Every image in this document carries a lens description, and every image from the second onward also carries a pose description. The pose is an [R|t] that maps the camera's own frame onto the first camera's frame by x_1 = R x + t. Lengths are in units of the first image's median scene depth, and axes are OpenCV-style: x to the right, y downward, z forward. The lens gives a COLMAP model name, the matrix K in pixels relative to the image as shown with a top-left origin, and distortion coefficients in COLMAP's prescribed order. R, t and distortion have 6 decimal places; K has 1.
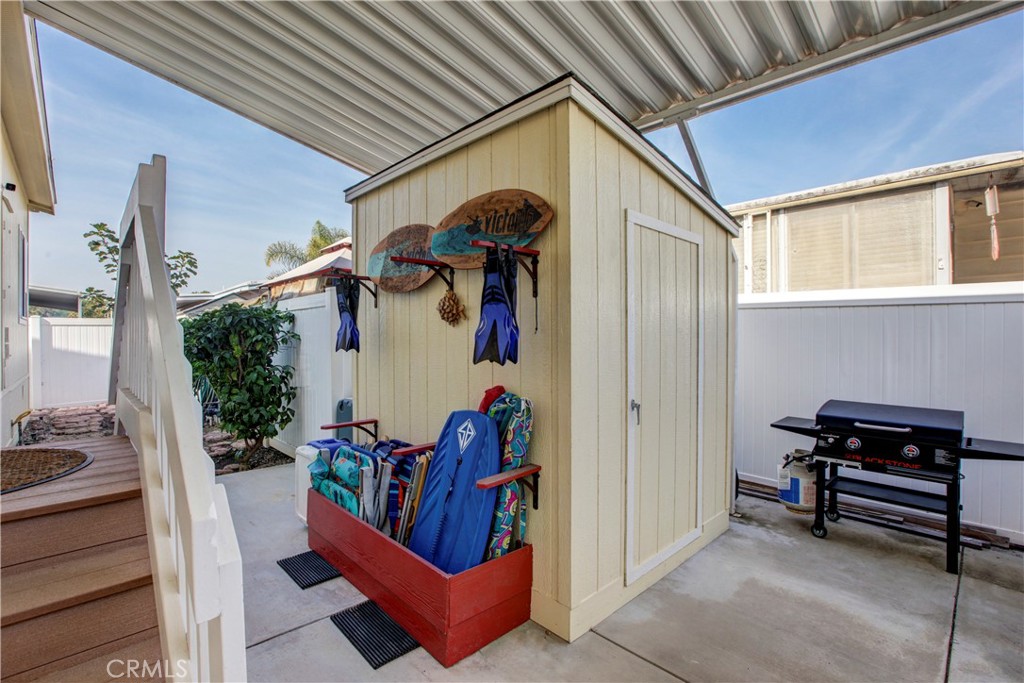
lens RADIAL K [[466.3, 0, 514.0], [0, 466.3, 340.6], [0, 0, 1]] dist [-0.018474, 0.000468]
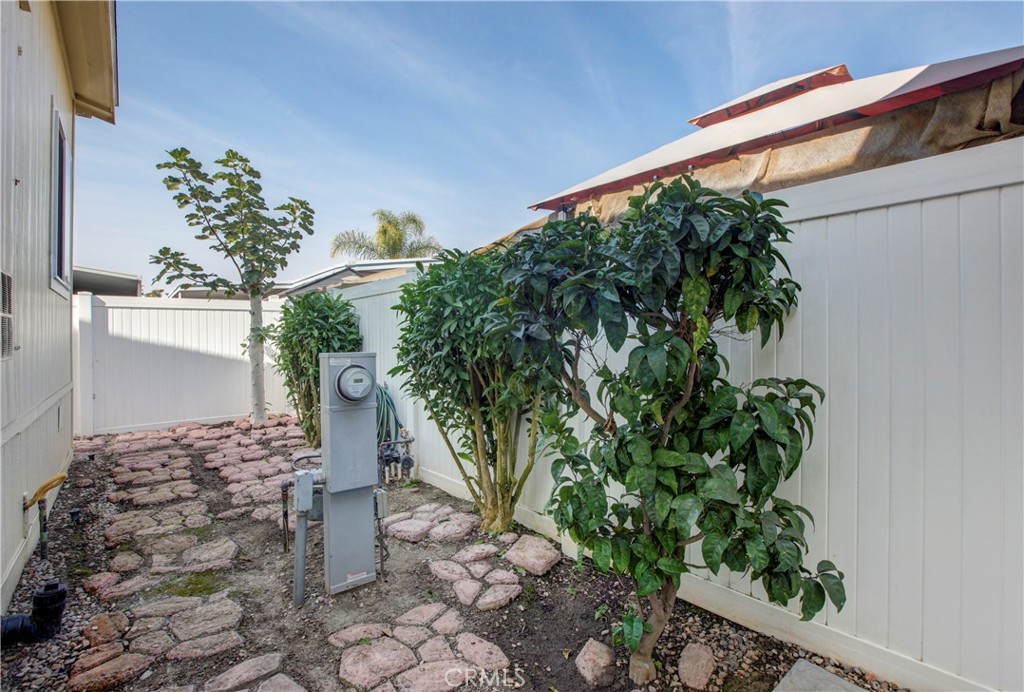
lens RADIAL K [[466.3, 0, 510.1], [0, 466.3, 343.2], [0, 0, 1]] dist [-0.018474, 0.000468]
pose [[0.997656, 0.004291, -0.068291, -0.387964], [-0.004423, 0.999989, -0.001778, 0.016696], [0.068282, 0.002075, 0.997664, 0.380317]]
